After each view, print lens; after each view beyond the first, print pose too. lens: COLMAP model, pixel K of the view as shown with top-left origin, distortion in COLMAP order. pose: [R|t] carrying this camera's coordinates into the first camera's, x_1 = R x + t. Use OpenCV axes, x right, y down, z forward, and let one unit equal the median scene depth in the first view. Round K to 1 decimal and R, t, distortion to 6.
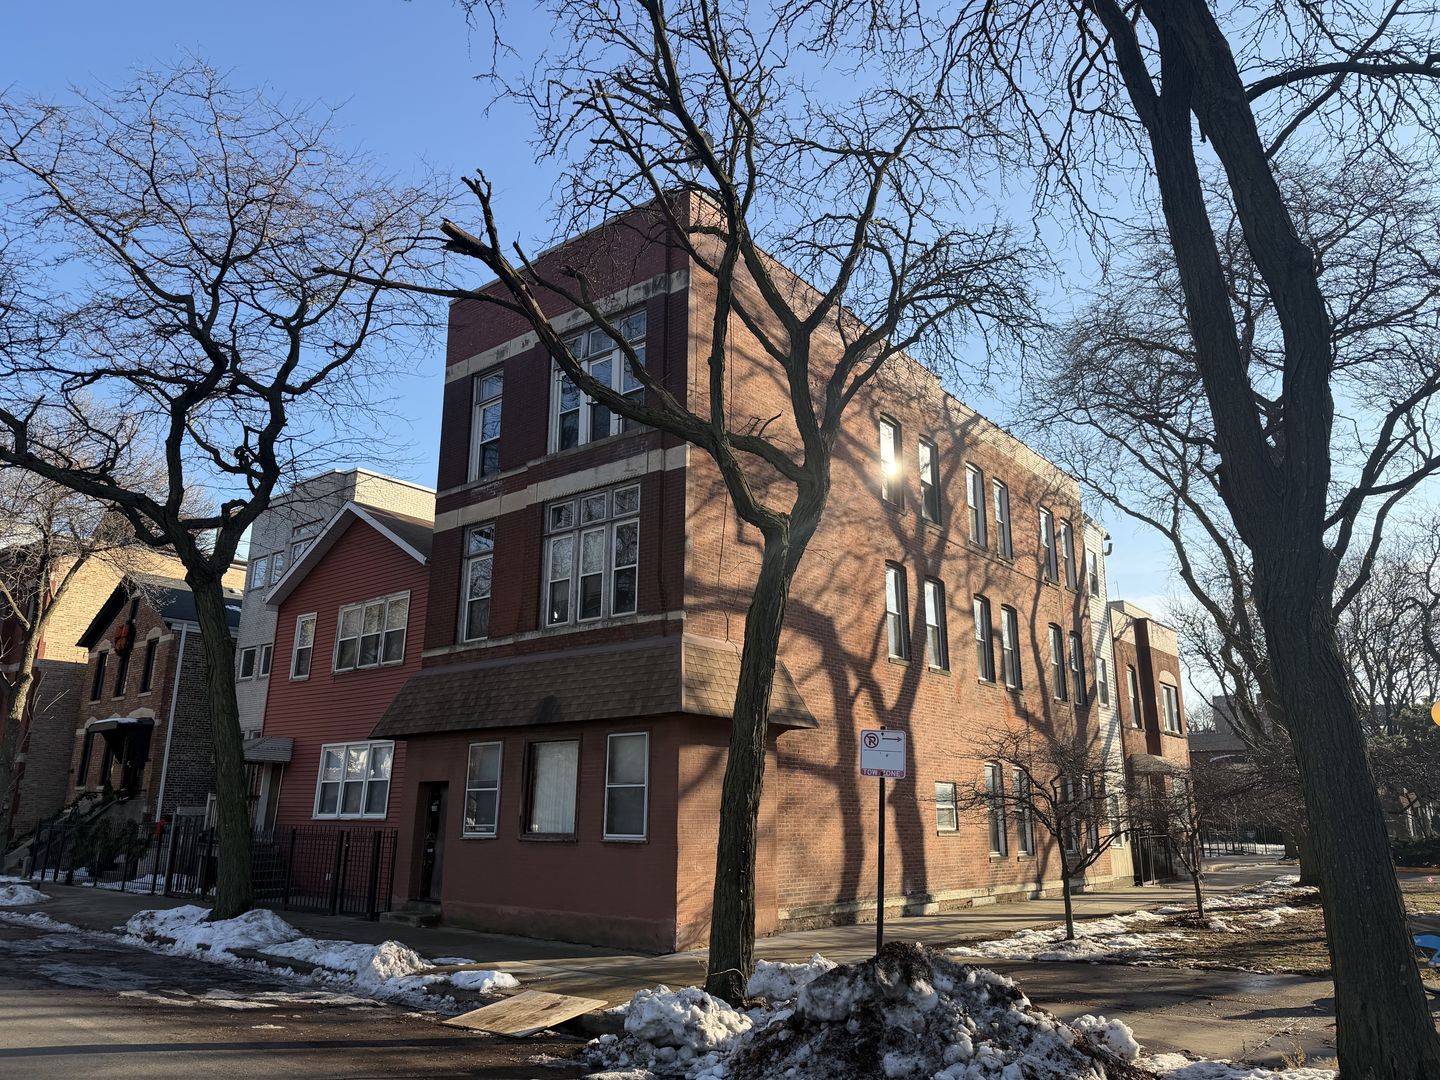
lens RADIAL K [[999.4, 0, 712.3], [0, 999.4, 541.3], [0, 0, 1]] dist [0.082871, -0.105774]
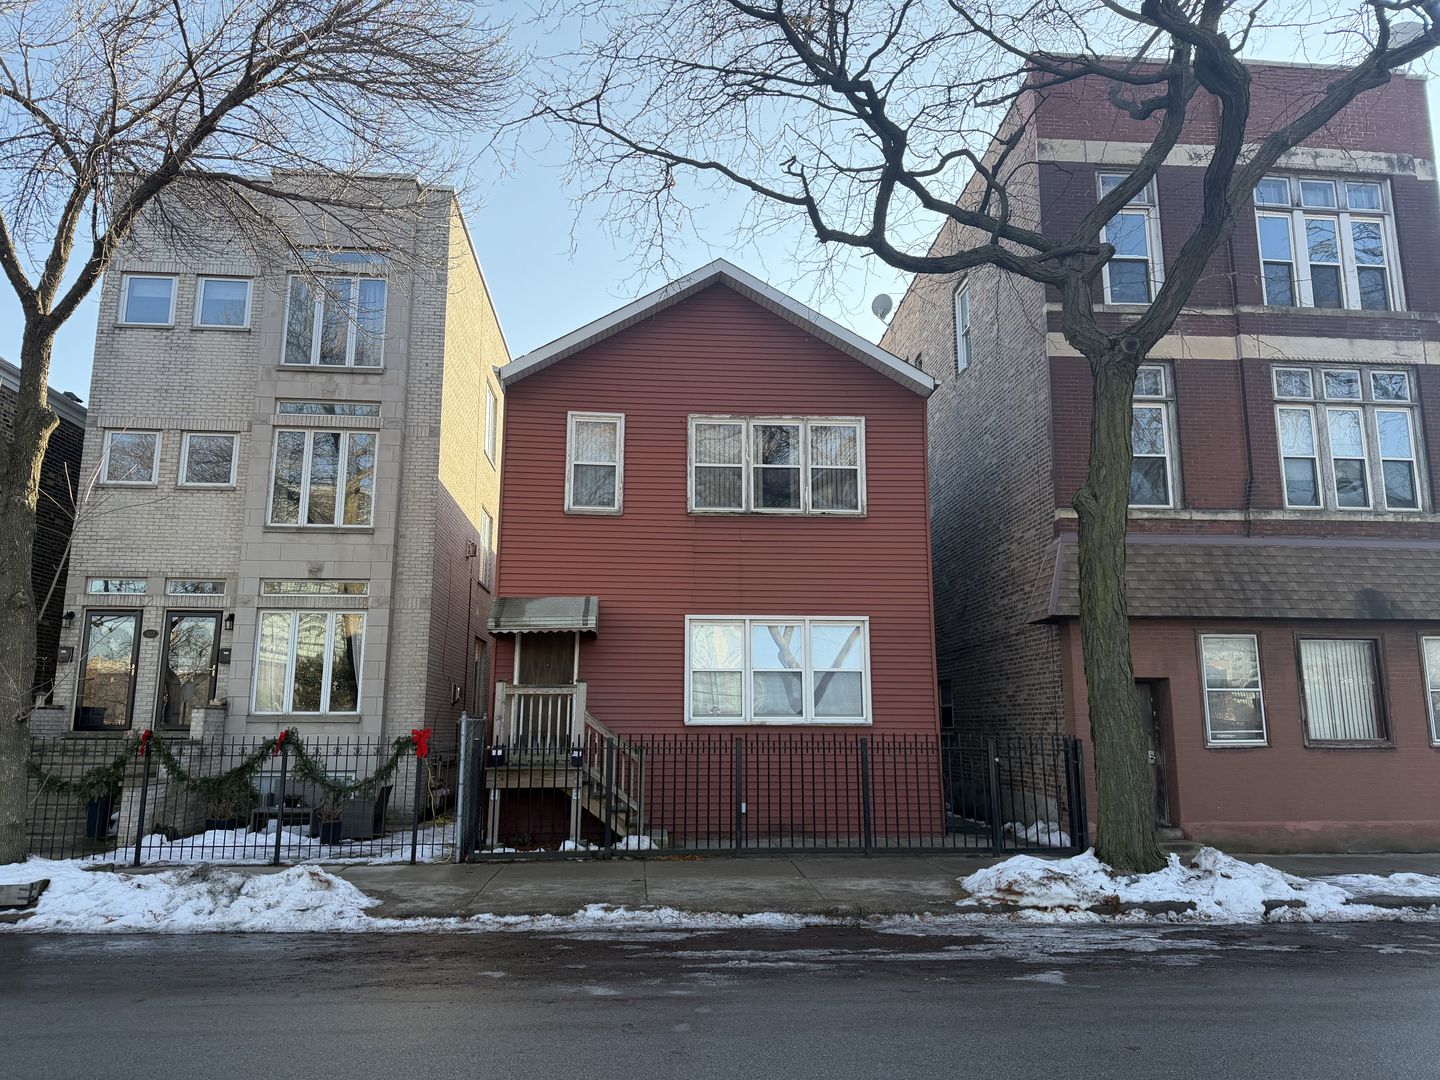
lens RADIAL K [[999.4, 0, 721.3], [0, 999.4, 549.9], [0, 0, 1]] dist [0.082871, -0.105774]
pose [[0.721842, 0.114964, 0.682442, -1.011393], [-0.175924, 0.984195, 0.020285, 0.172694], [-0.669324, -0.134700, 0.730658, 0.625579]]
